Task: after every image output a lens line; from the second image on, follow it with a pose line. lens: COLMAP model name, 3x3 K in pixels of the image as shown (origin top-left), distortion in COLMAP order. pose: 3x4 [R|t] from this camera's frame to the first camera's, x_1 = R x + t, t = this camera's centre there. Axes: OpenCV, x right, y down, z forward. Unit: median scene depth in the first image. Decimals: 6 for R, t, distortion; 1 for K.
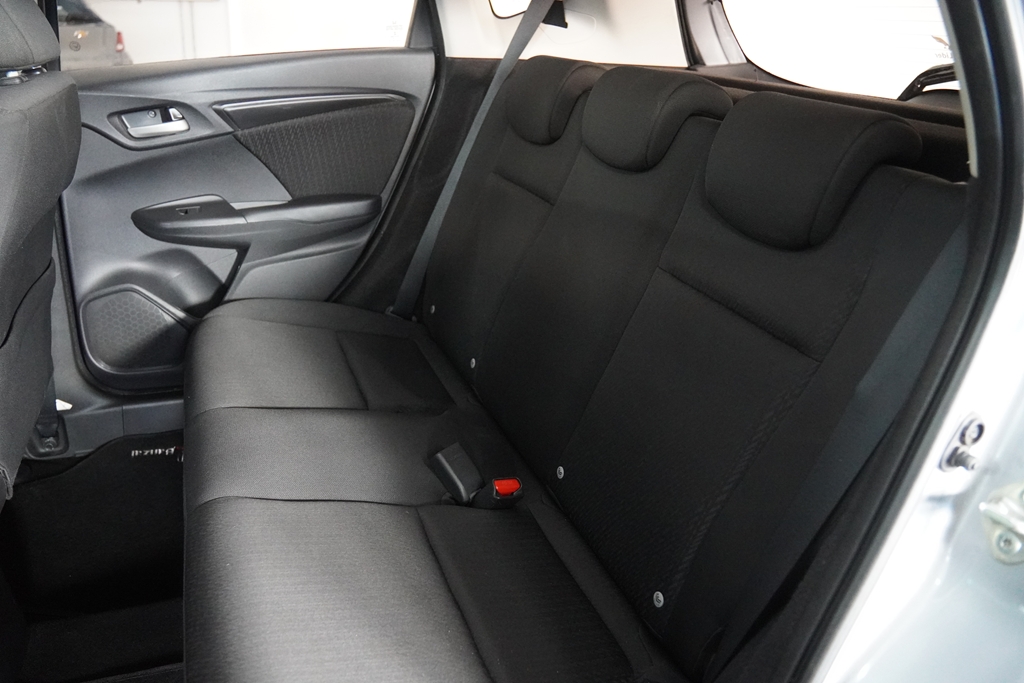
lens RADIAL K [[775.5, 0, 512.0], [0, 775.5, 341.5], [0, 0, 1]] dist [-0.133153, 0.111842]
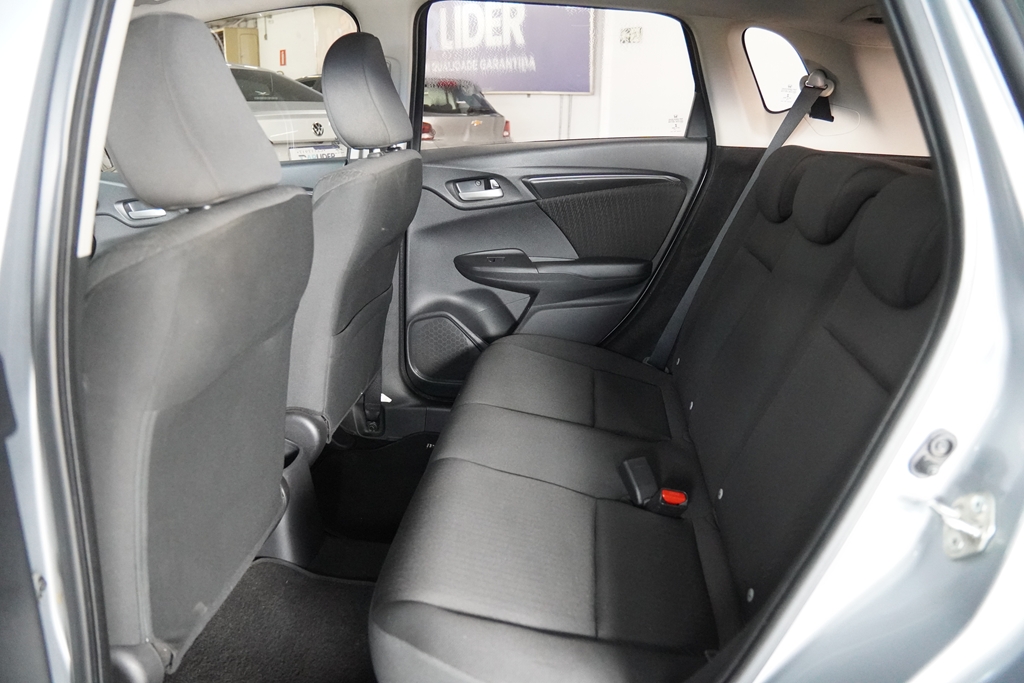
lens RADIAL K [[775.5, 0, 512.0], [0, 775.5, 341.5], [0, 0, 1]] dist [-0.133153, 0.111842]
pose [[0.894221, 0.110656, -0.433732, 0.170084], [-0.157300, 0.984846, -0.073043, 0.051500], [0.419077, 0.133543, 0.898076, -0.127427]]
